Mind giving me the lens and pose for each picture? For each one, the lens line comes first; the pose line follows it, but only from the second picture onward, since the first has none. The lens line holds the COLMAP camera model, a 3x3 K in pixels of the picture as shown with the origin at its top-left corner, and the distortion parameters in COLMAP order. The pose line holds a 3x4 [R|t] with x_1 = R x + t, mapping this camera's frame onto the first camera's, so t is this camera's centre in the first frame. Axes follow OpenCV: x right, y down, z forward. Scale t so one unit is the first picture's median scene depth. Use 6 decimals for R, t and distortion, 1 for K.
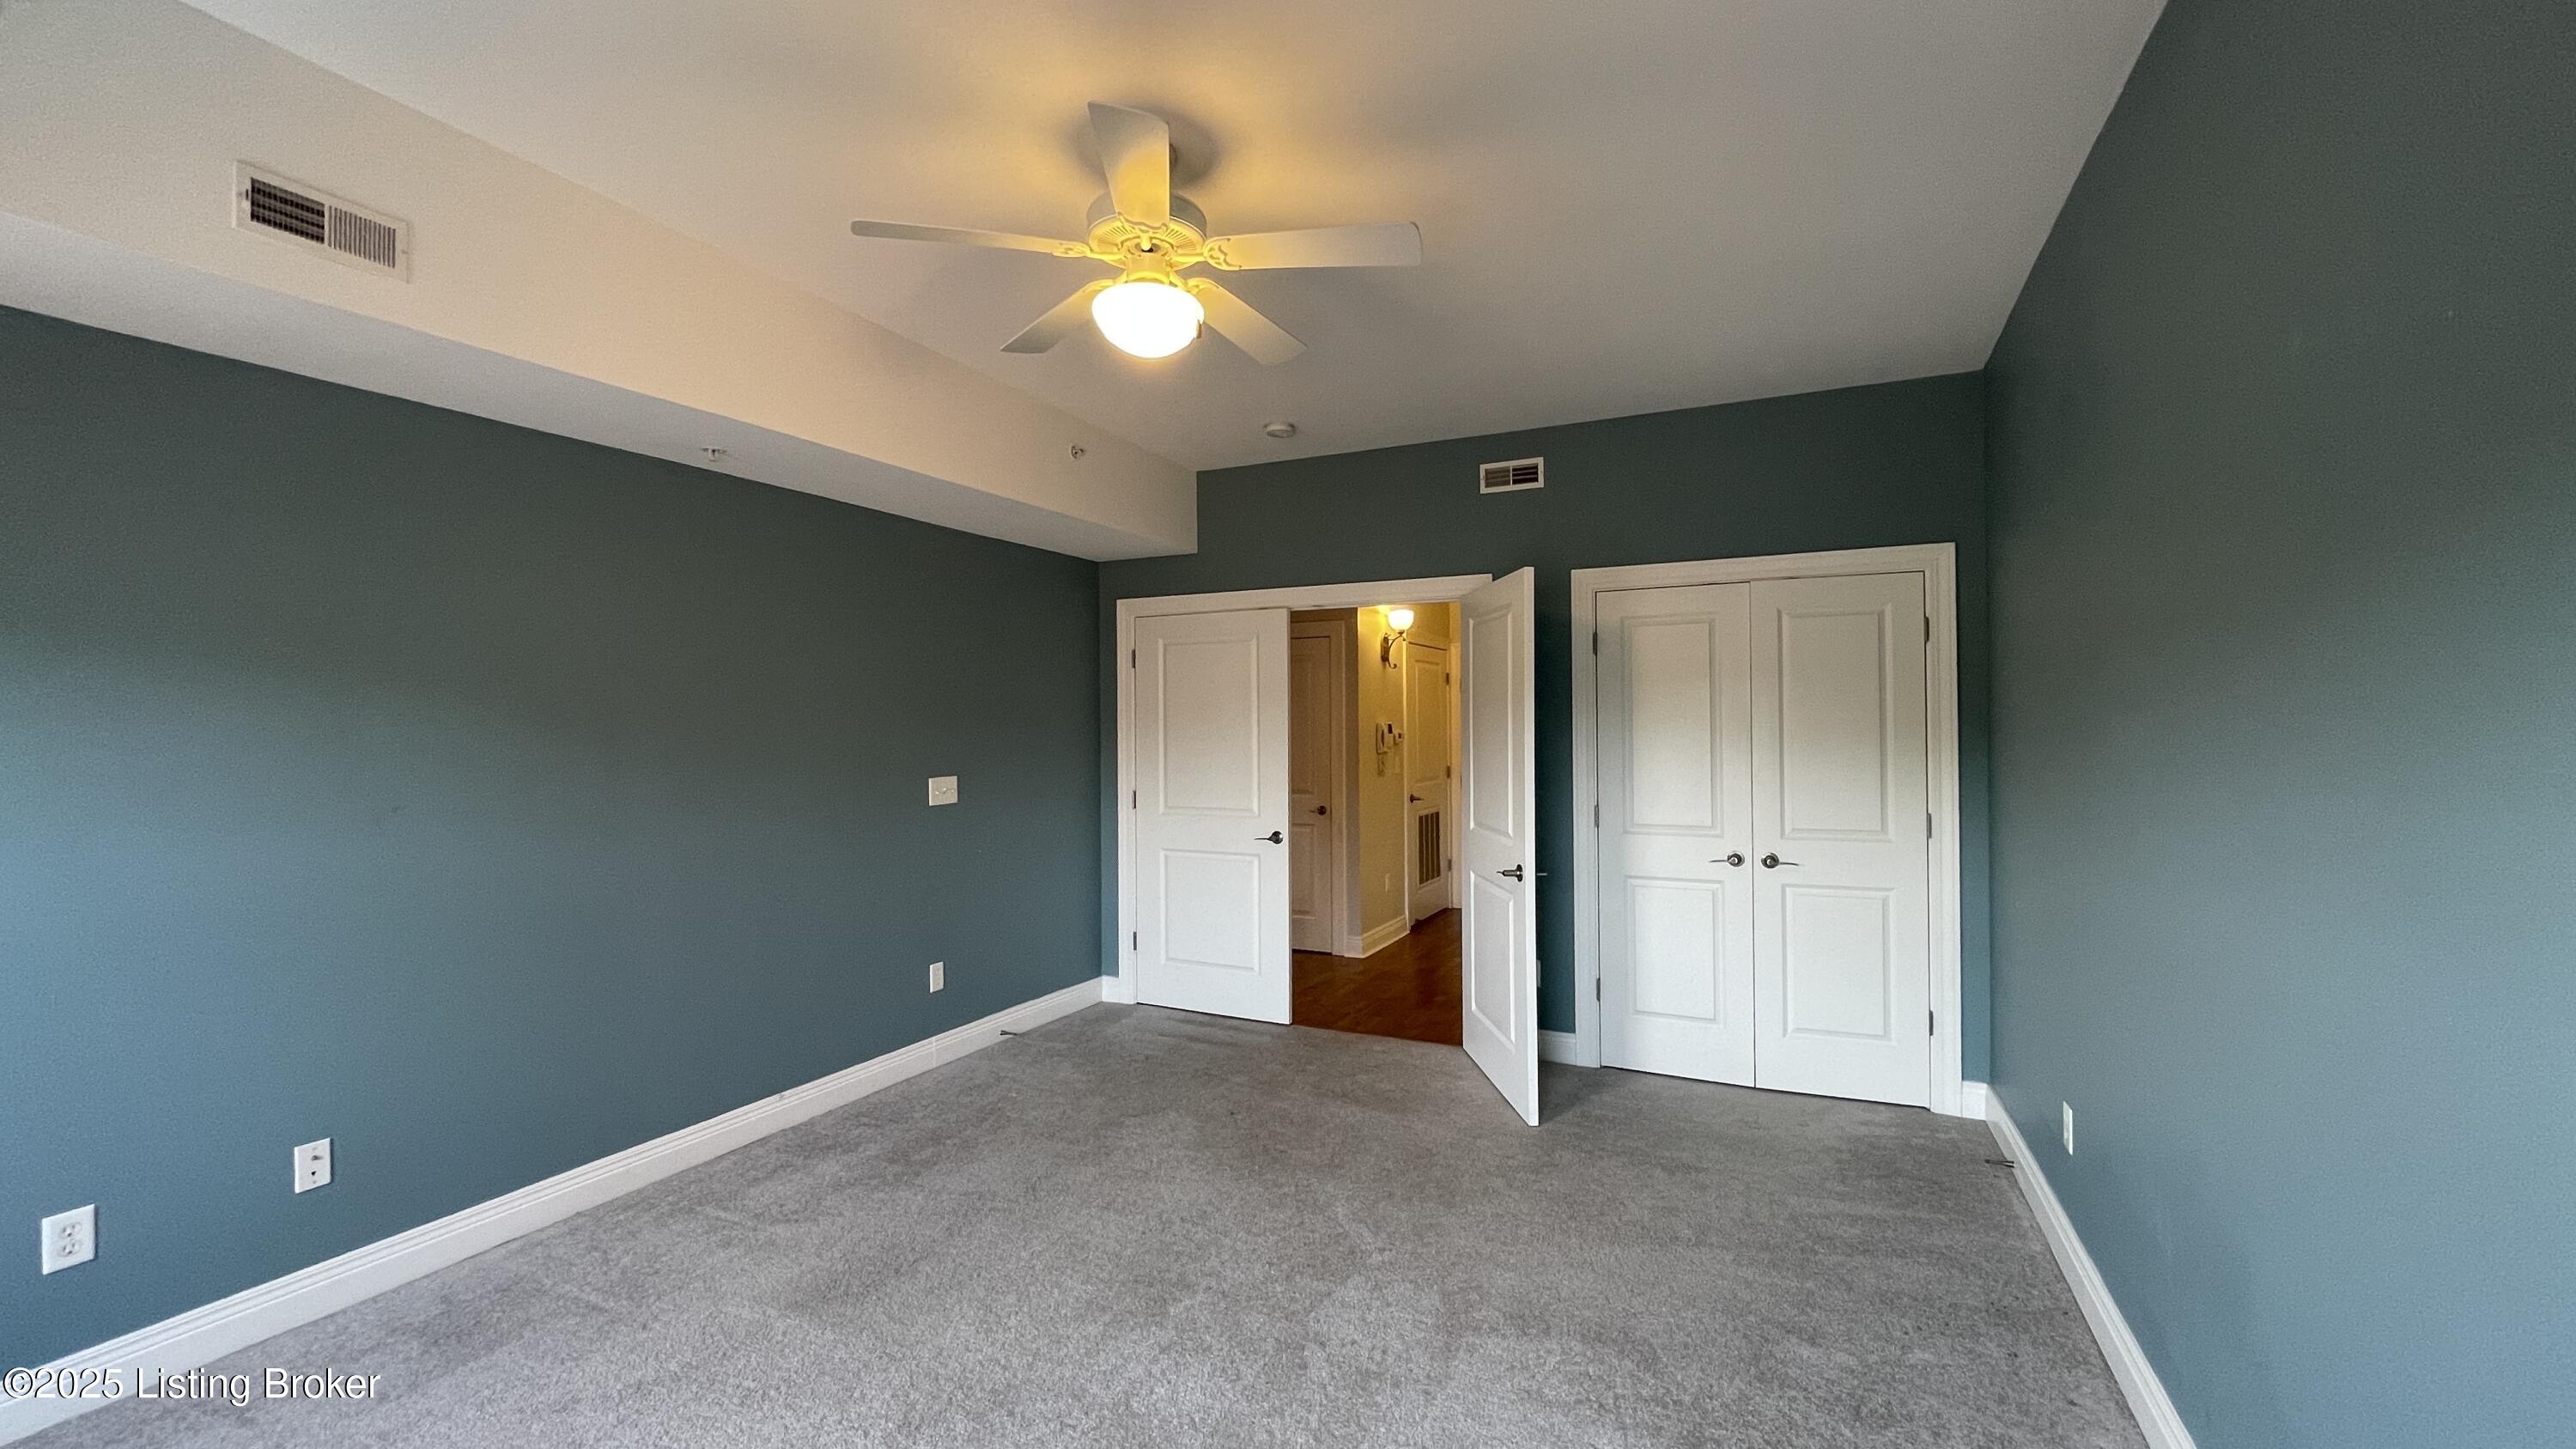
lens RADIAL K [[1047.4, 0, 1298.4], [0, 1047.4, 718.3], [0, 0, 1]] dist [-0.000738, -0.000043]
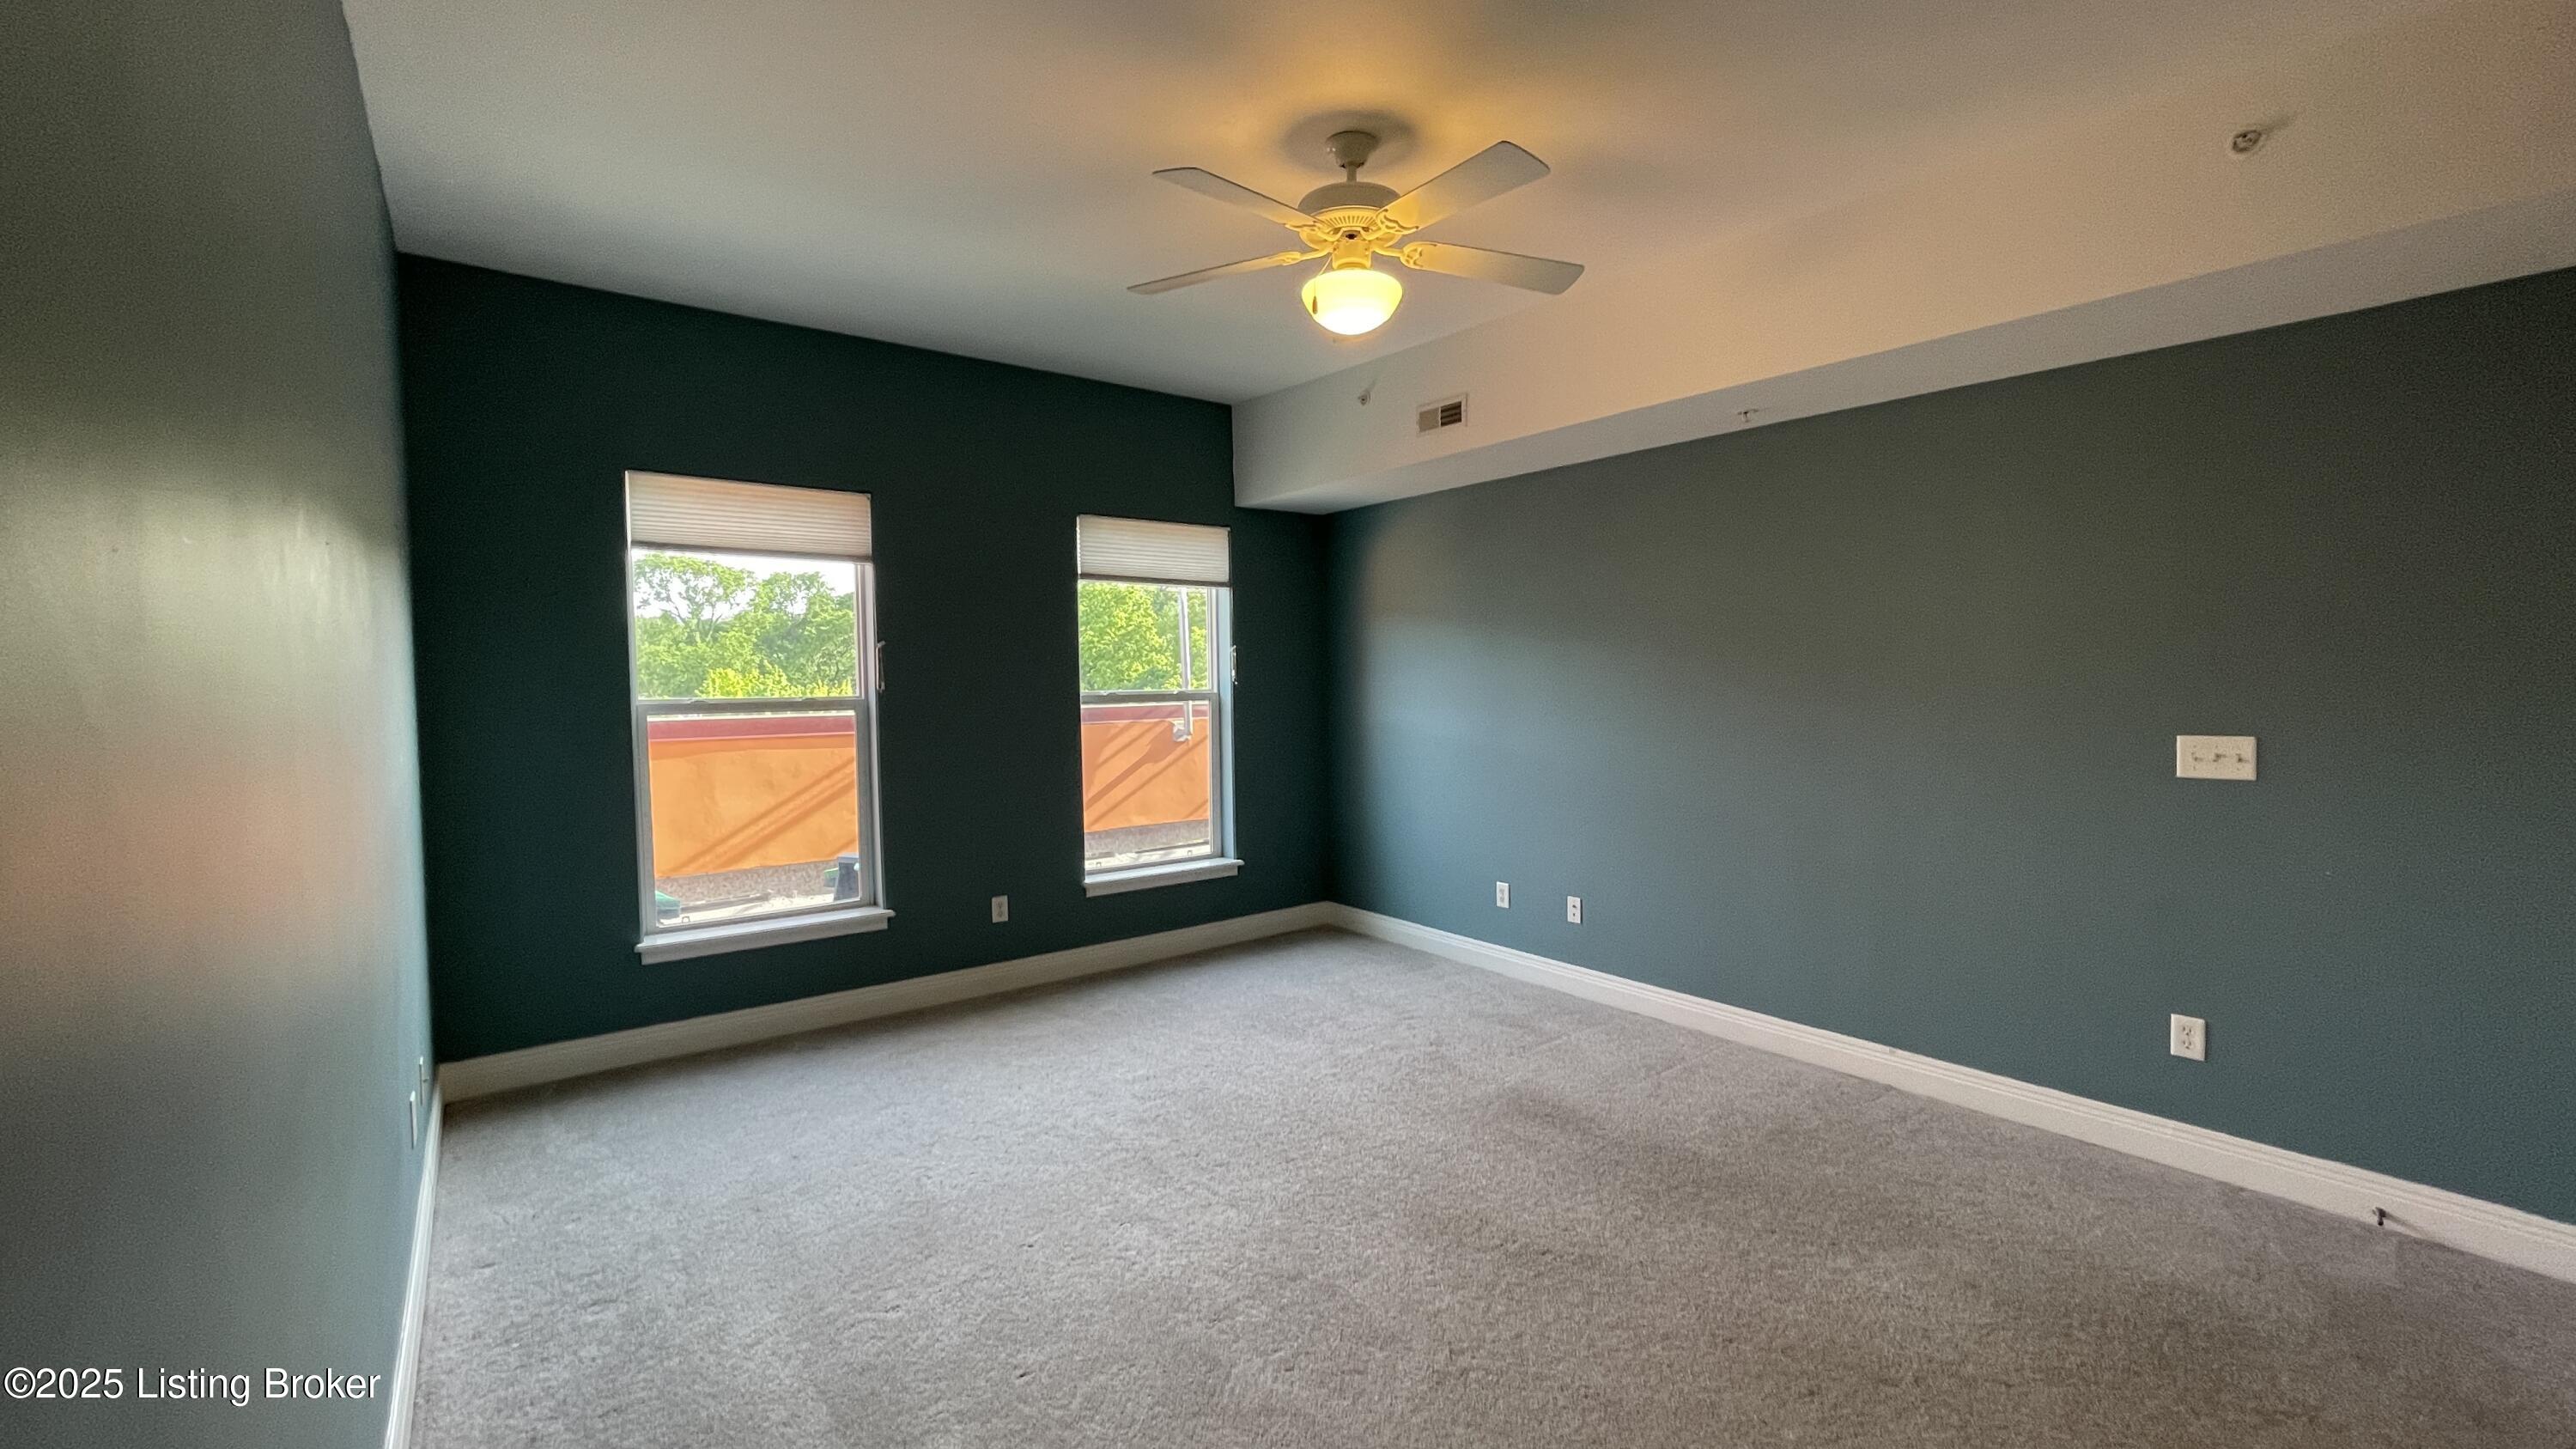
lens RADIAL K [[1047.4, 0, 1291.7], [0, 1047.4, 722.1], [0, 0, 1]] dist [-0.000738, -0.000043]
pose [[-0.442357, 0.068094, -0.894250, 0.510322], [0.017735, 0.997583, 0.067190, -0.005552], [0.896664, 0.013863, -0.442495, 0.831390]]
